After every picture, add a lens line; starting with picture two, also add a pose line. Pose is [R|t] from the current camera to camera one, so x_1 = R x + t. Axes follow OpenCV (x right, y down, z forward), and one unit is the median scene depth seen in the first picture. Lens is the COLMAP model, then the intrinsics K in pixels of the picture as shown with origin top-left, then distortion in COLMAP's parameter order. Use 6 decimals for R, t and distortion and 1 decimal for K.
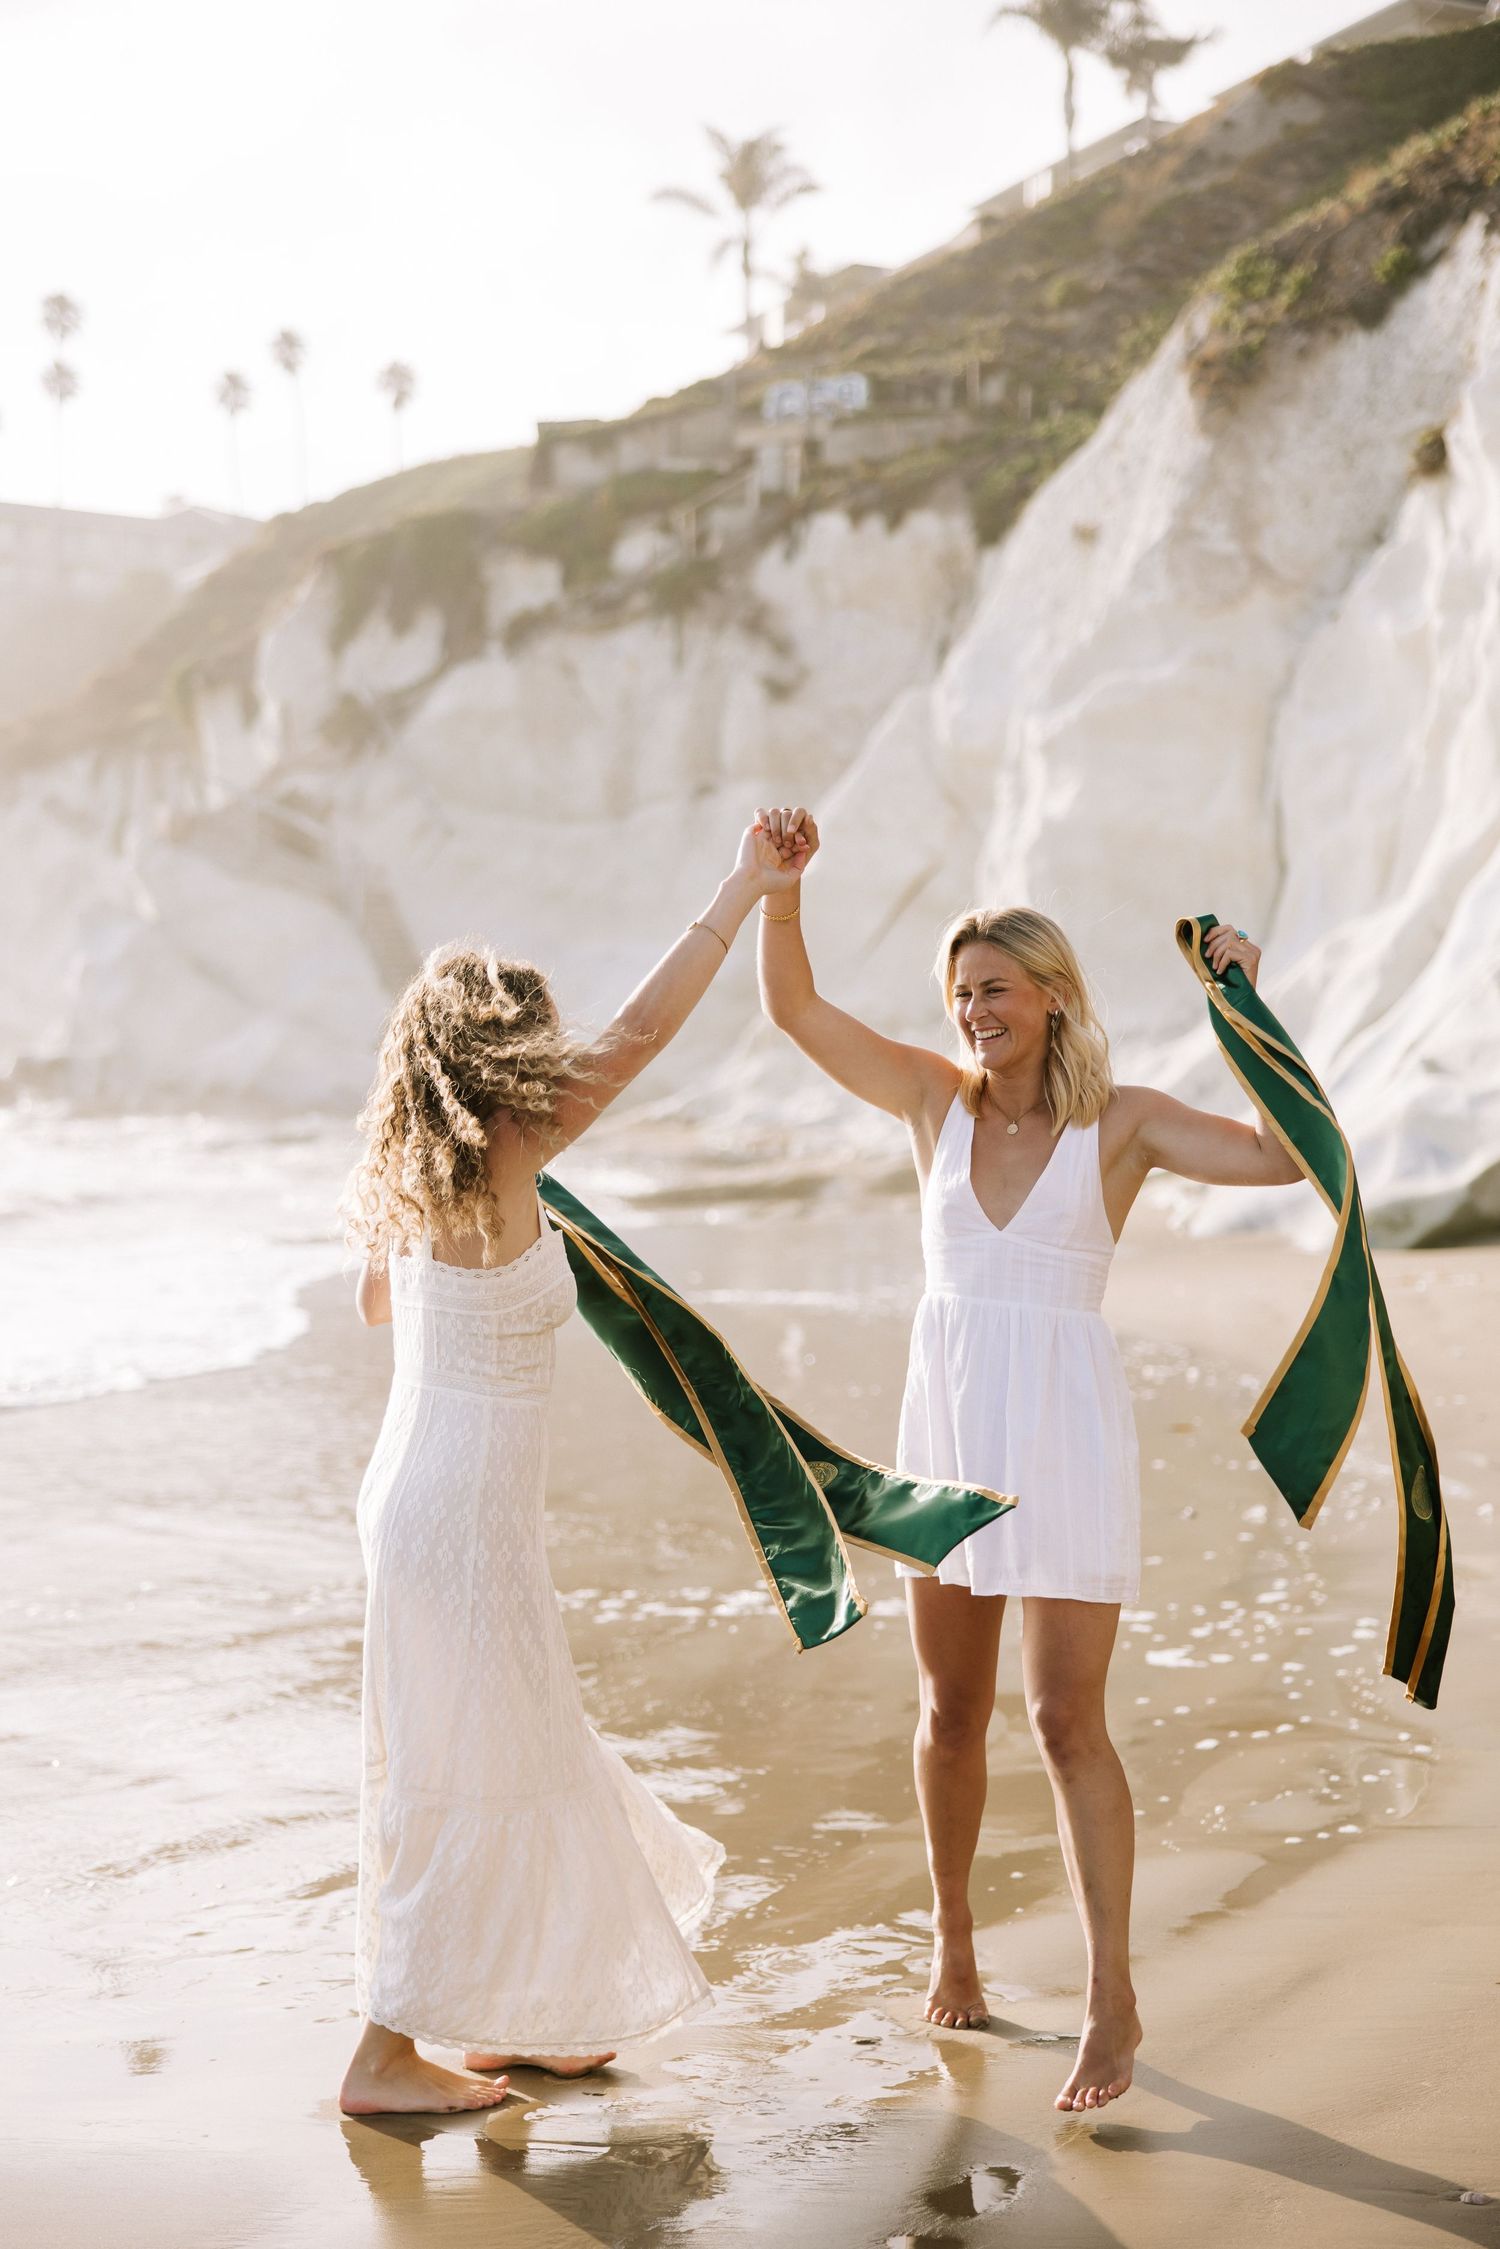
lens RADIAL K [[3079.2, 0, 729.3], [0, 3079.2, 1113.1], [0, 0, 1]] dist [-0.015927, 0.000000]
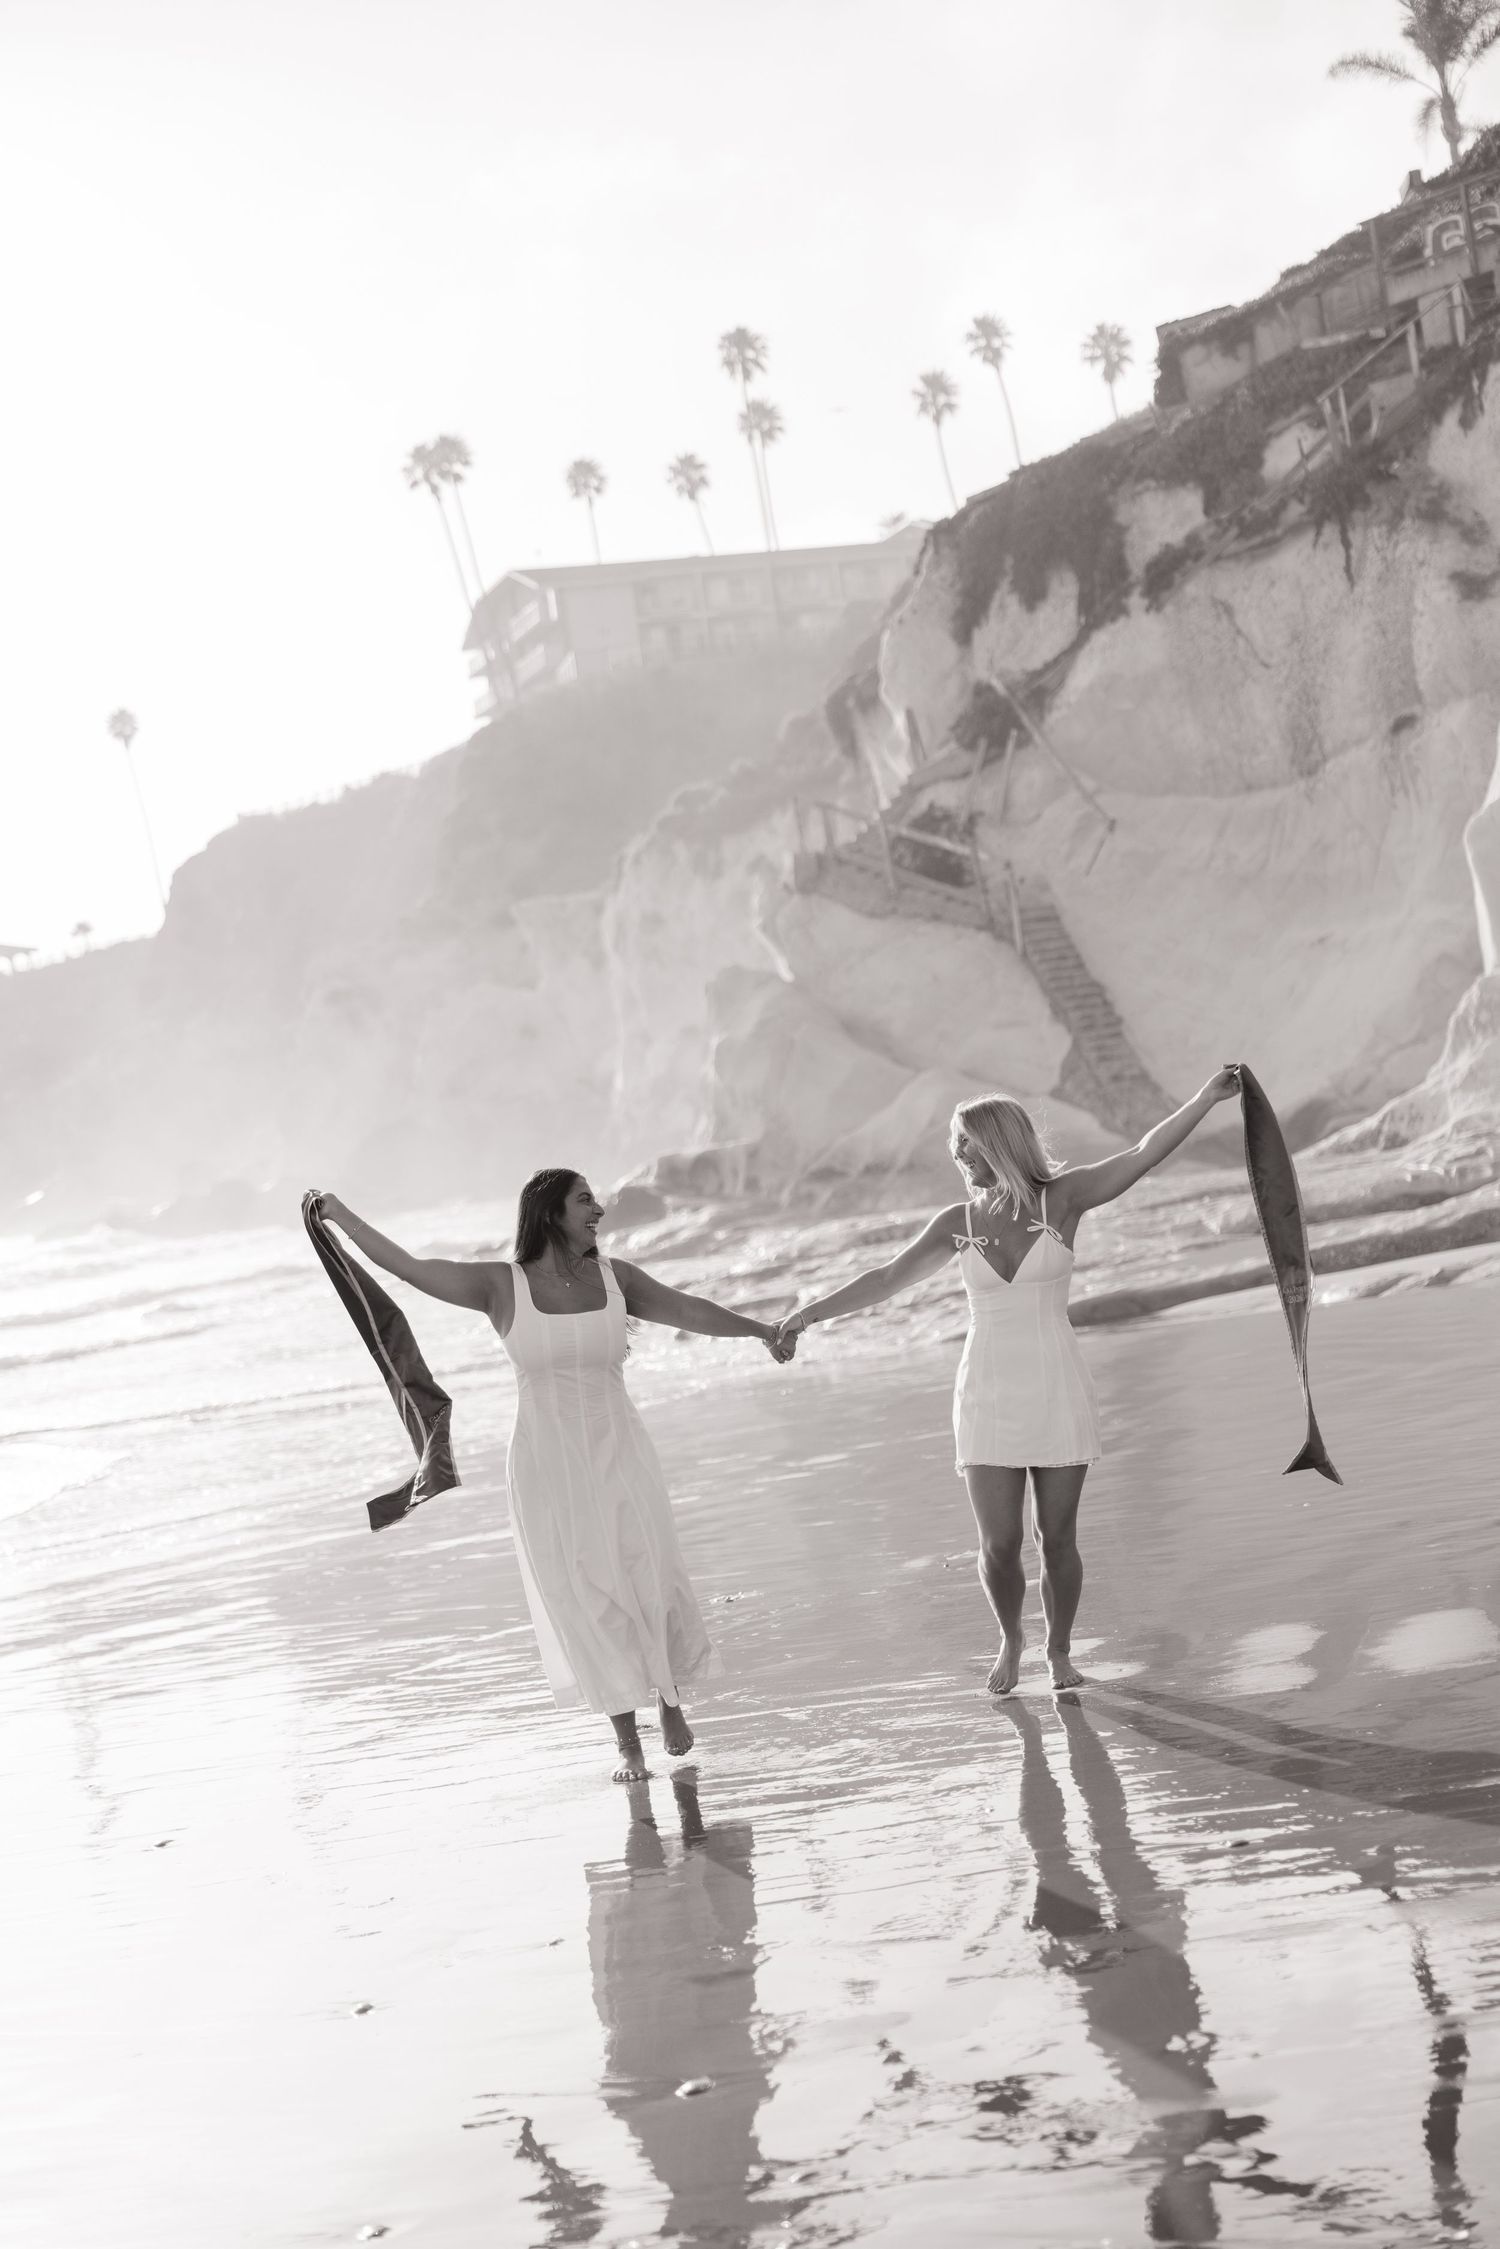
lens RADIAL K [[3193.9, 0, 699.3], [0, 3193.9, 1152.7], [0, 0, 1]] dist [-0.026271, 0.000000]
pose [[0.949284, -0.136521, -0.283236, 0.036976], [0.137604, 0.990355, -0.016166, -0.004139], [0.282711, -0.023628, 0.958914, 0.128452]]
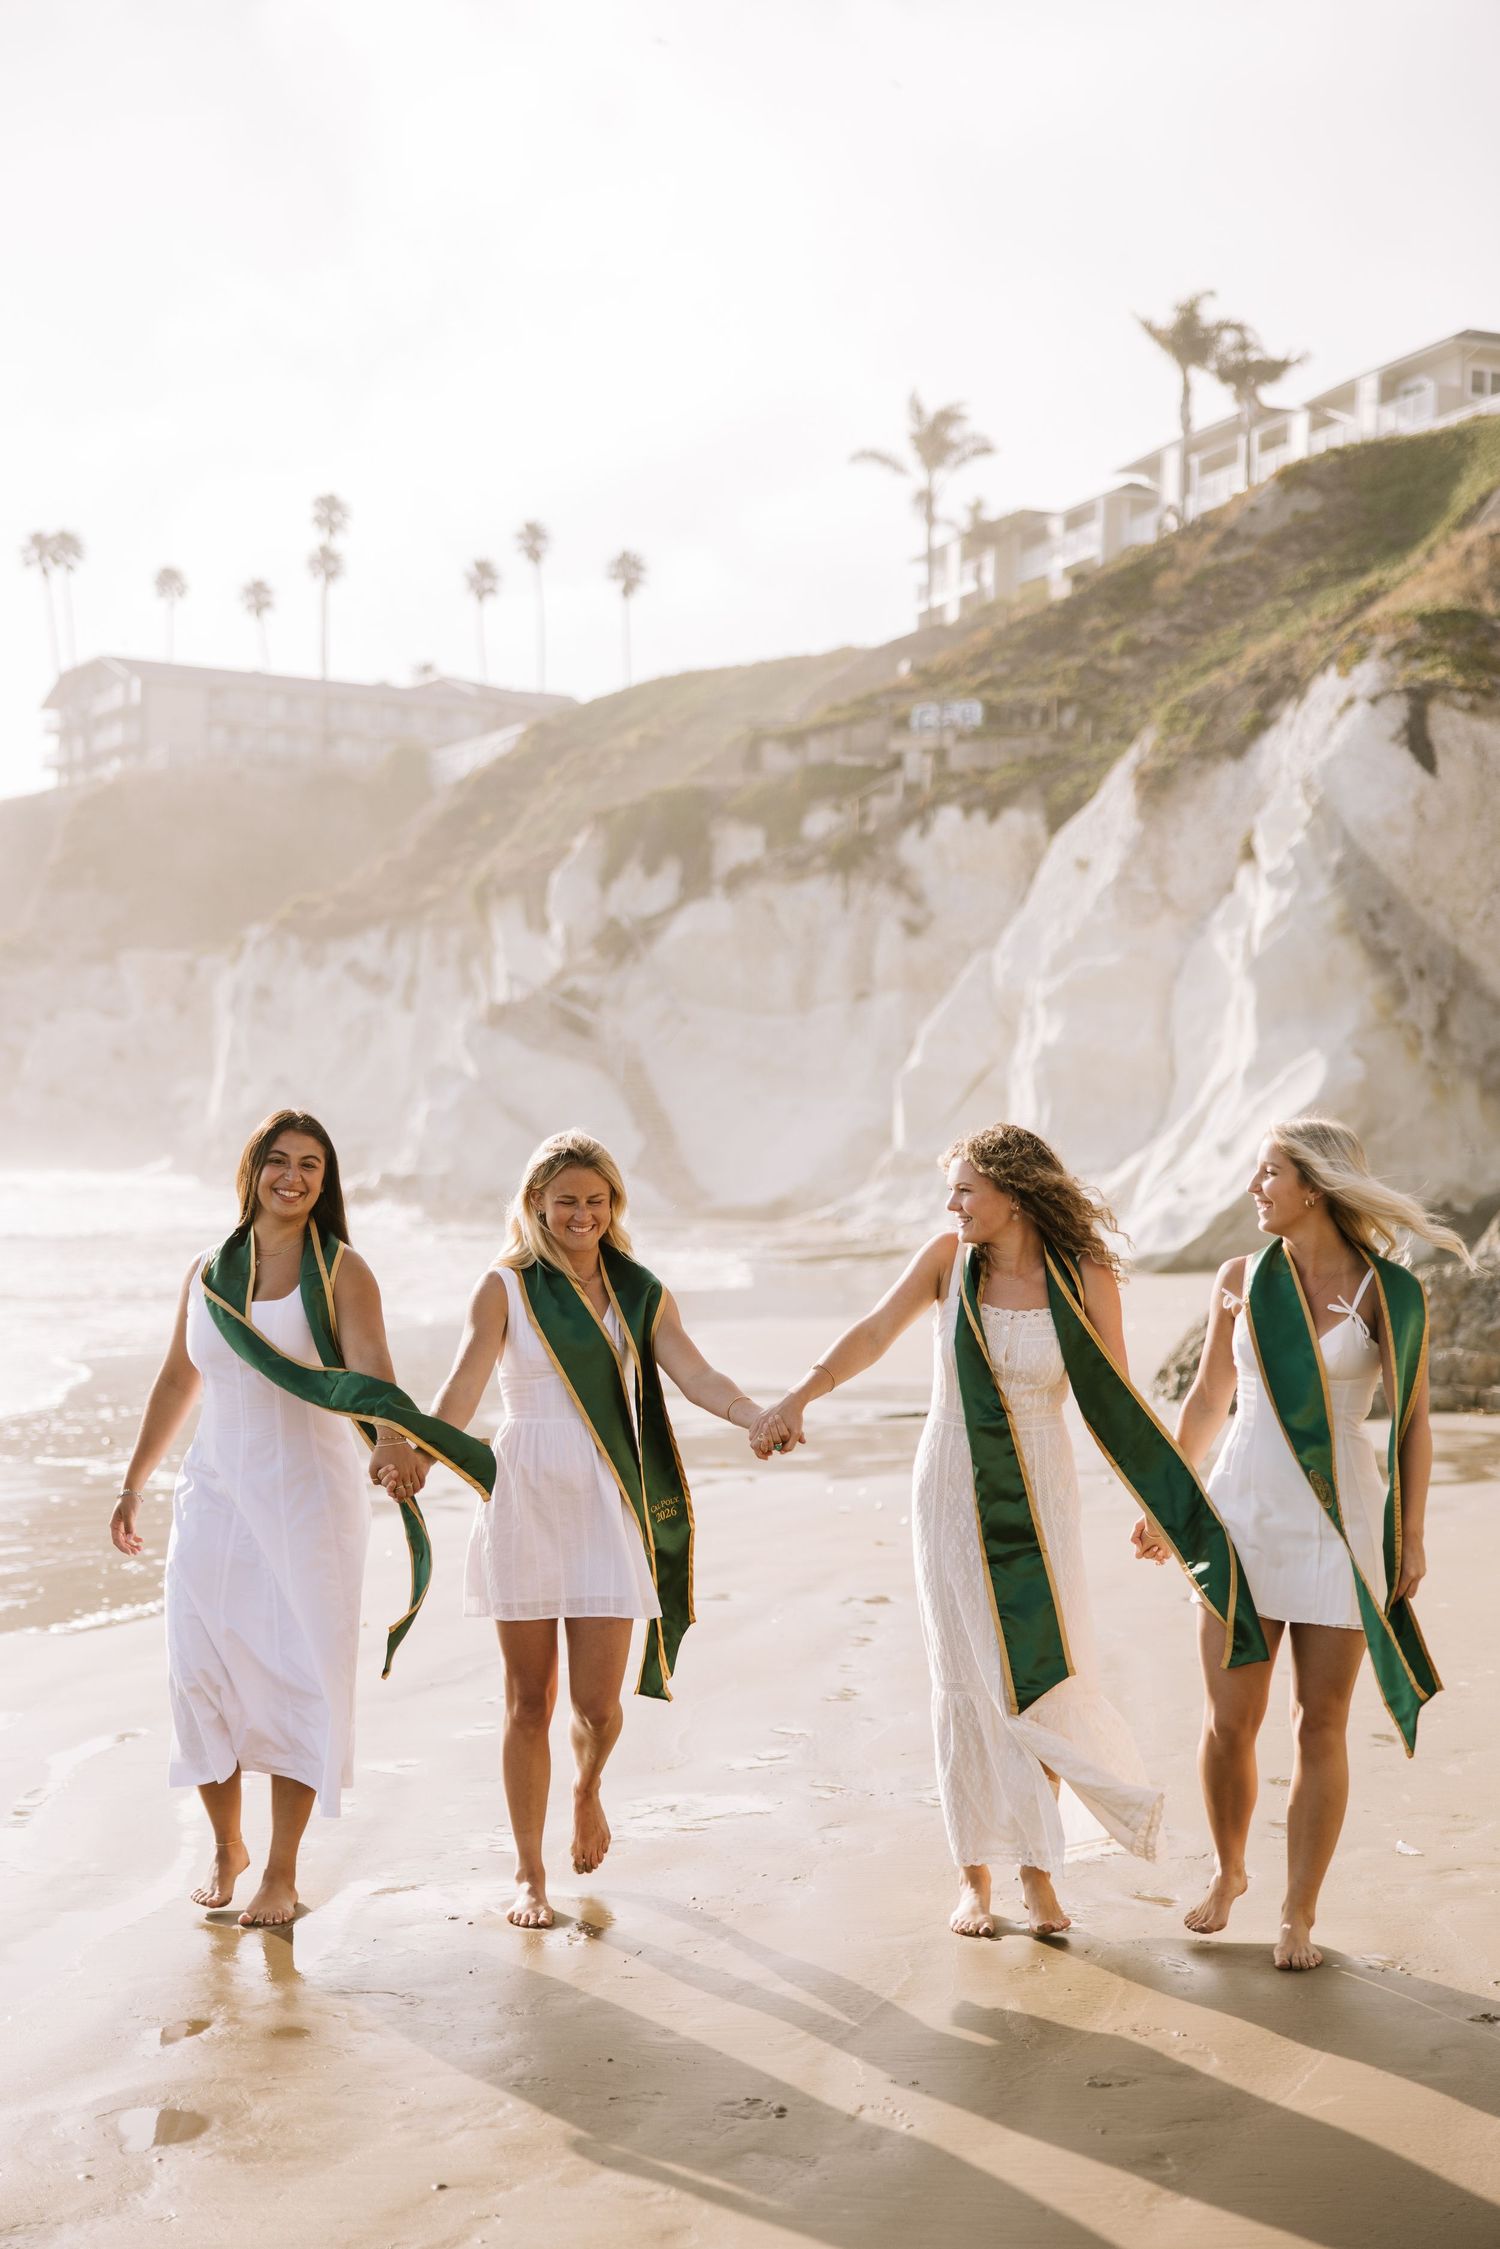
lens RADIAL K [[3316.1, 0, 755.7], [0, 3316.1, 1126.6], [0, 0, 1]] dist [0.014739, 0.000000]
pose [[0.998159, 0.013498, -0.059132, 0.033470], [-0.015496, 0.999320, -0.033446, 0.008780], [0.058641, 0.034301, 0.997690, -0.525385]]
